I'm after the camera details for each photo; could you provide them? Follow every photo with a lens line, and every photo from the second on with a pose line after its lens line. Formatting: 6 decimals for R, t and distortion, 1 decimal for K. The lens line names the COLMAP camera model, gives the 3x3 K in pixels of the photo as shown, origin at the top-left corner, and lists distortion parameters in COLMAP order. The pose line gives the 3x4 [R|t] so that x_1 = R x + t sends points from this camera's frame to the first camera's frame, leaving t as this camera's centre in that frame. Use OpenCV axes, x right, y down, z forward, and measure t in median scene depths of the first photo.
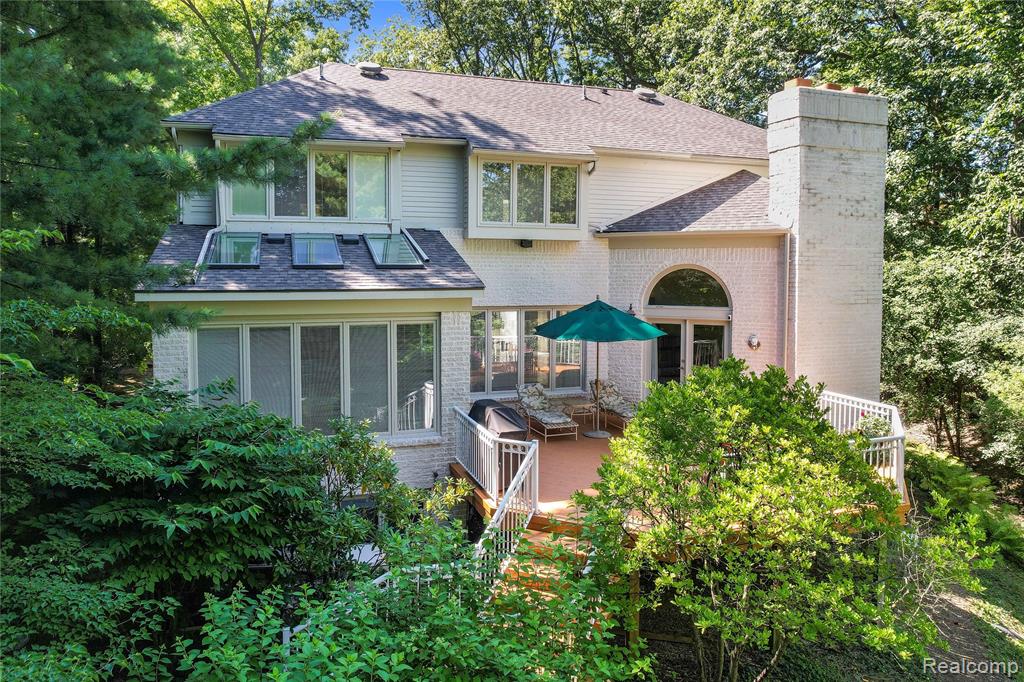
lens RADIAL K [[672.4, 0, 512.9], [0, 672.4, 309.4], [0, 0, 1]] dist [-0.002204, -0.000071]
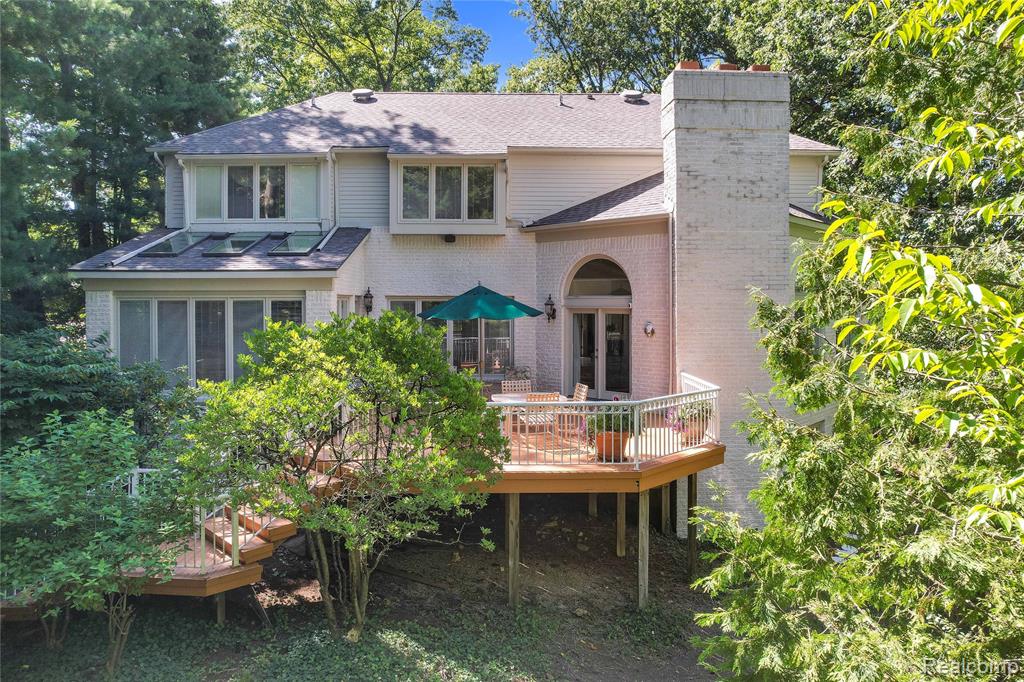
lens RADIAL K [[672.4, 0, 512.9], [0, 672.4, 309.4], [0, 0, 1]] dist [-0.002204, -0.000071]
pose [[0.952587, 0.001919, -0.304259, 0.477477], [-0.015079, 0.999049, -0.040907, 0.064020], [0.303891, 0.043556, 0.951711, -0.005093]]
